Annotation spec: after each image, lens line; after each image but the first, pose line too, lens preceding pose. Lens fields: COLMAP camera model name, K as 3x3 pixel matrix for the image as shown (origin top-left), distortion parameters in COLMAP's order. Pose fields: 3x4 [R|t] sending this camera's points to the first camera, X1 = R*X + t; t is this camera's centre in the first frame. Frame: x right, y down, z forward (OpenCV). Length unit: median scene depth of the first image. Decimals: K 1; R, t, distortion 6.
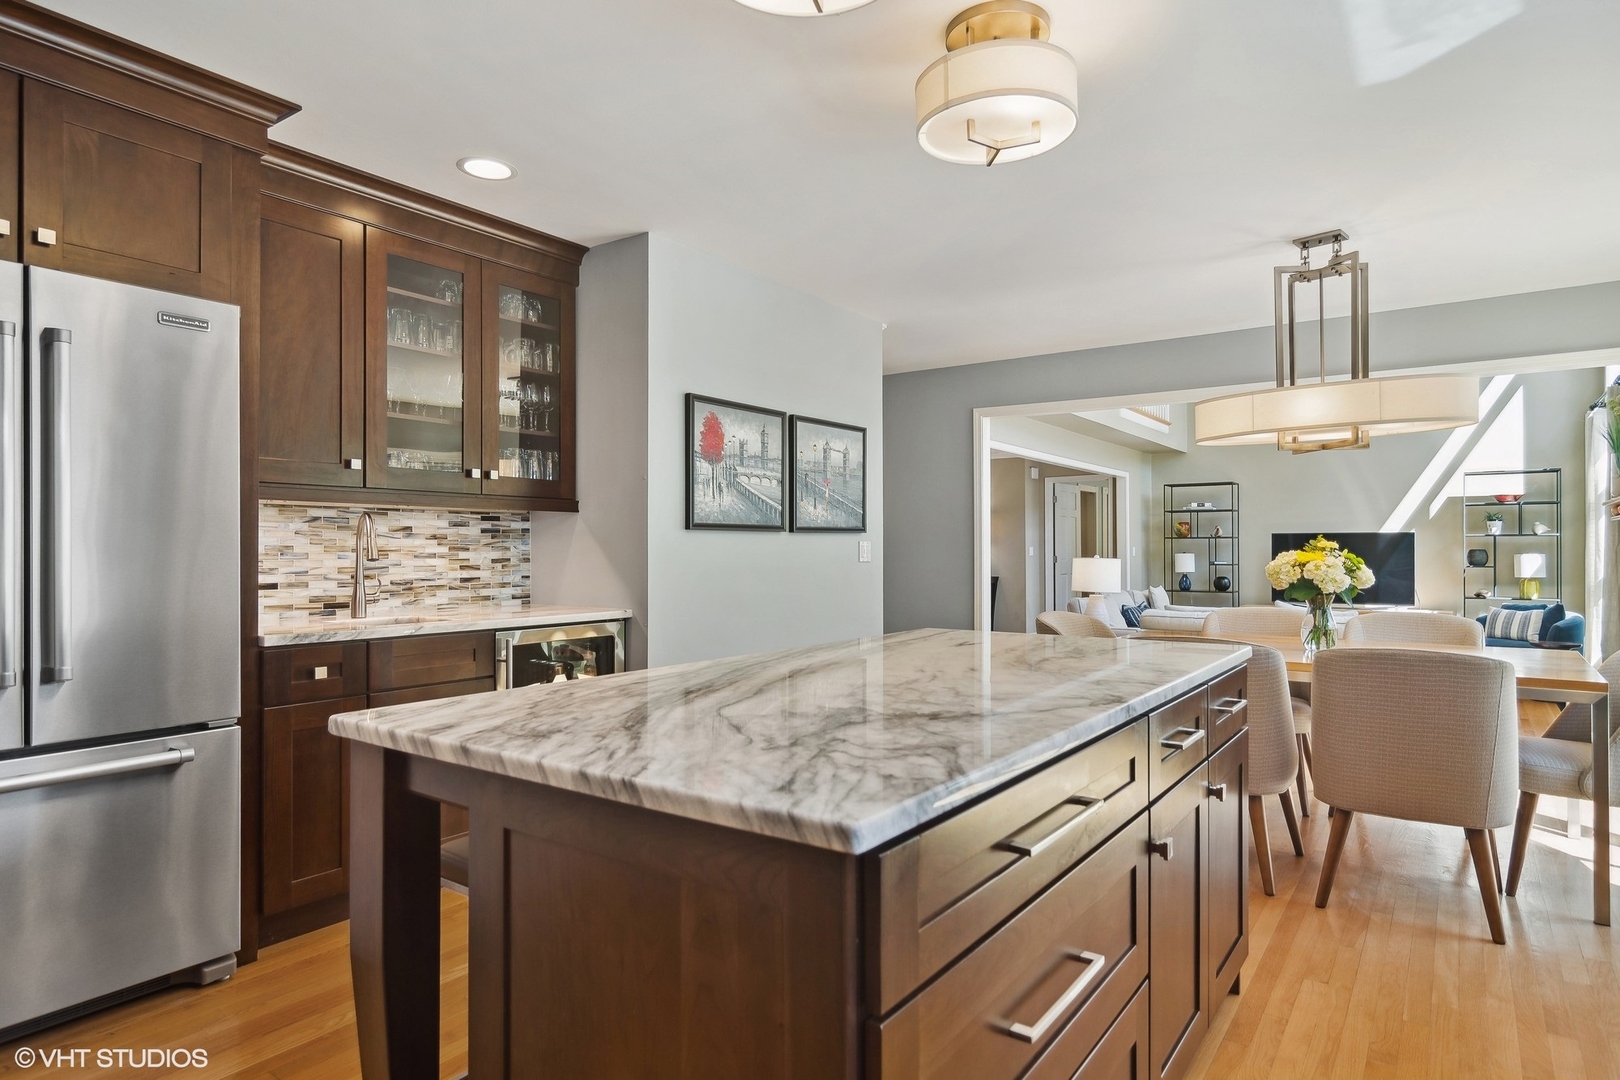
lens RADIAL K [[920.7, 0, 809.3], [0, 920.7, 541.6], [0, 0, 1]] dist [-0.005888, 0.005366]
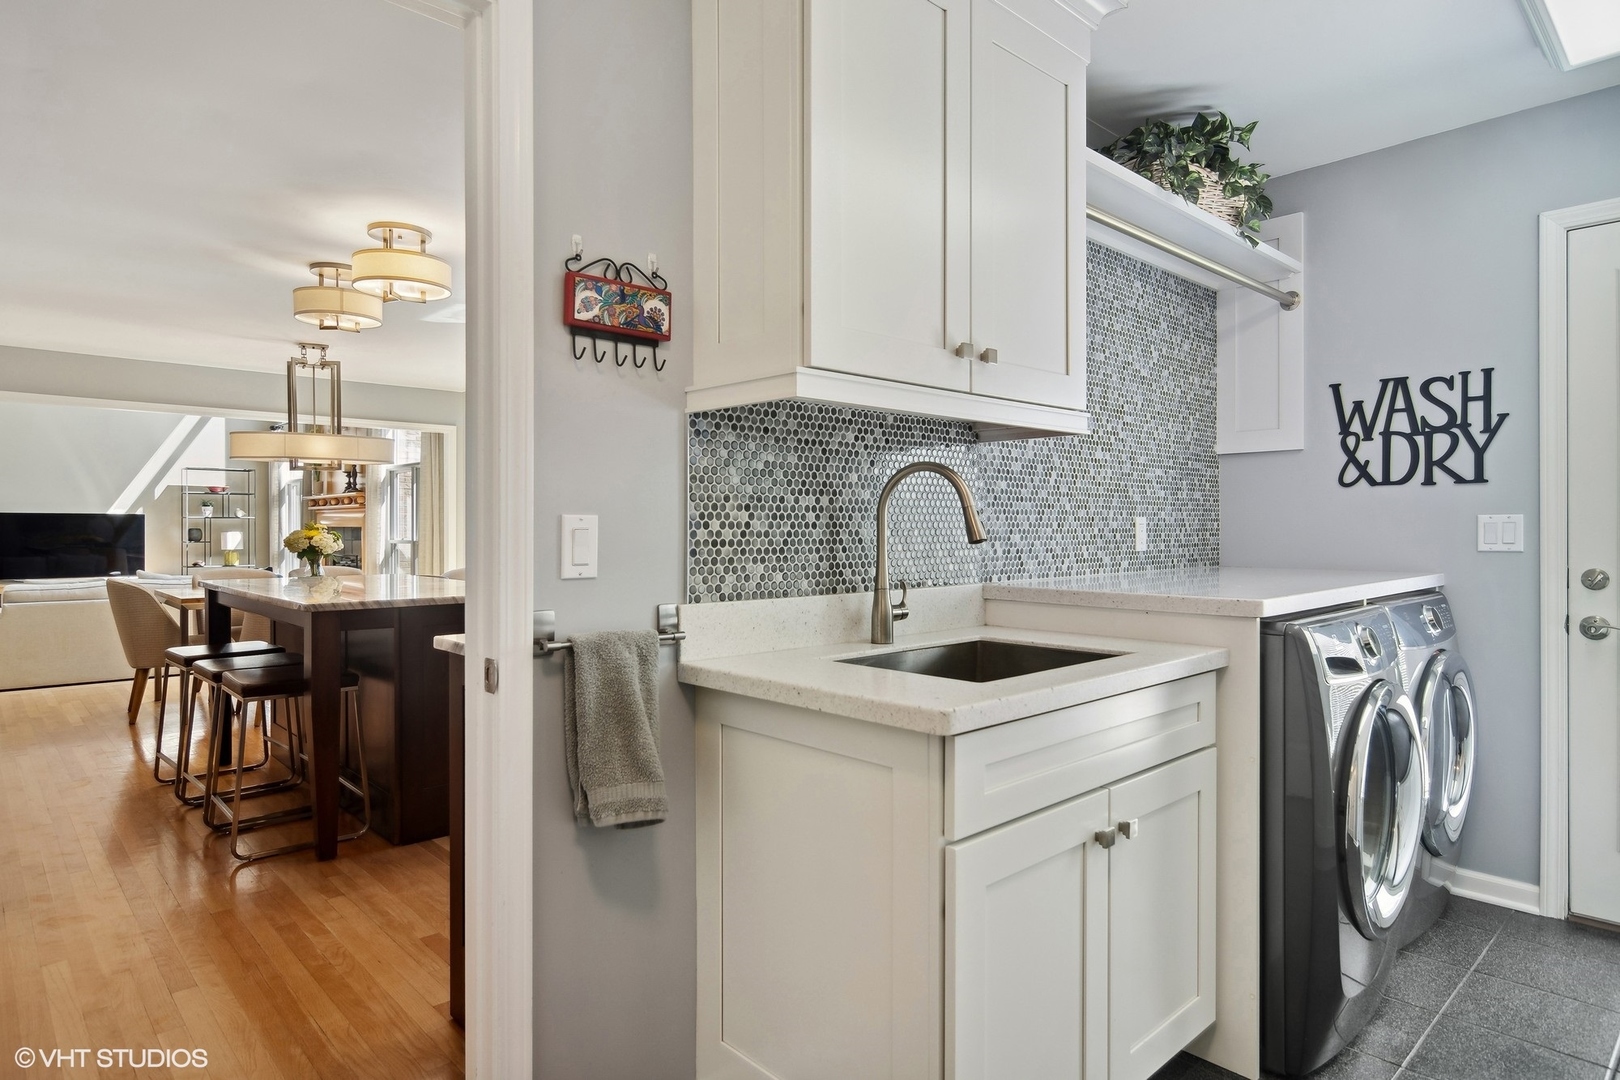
lens RADIAL K [[920.7, 0, 818.9], [0, 920.7, 536.3], [0, 0, 1]] dist [-0.005888, 0.005366]
pose [[0.198572, -0.009271, 0.980043, -0.344276], [-0.007729, 0.999909, 0.011025, -0.001406], [-0.980056, -0.009764, 0.198482, -0.094216]]
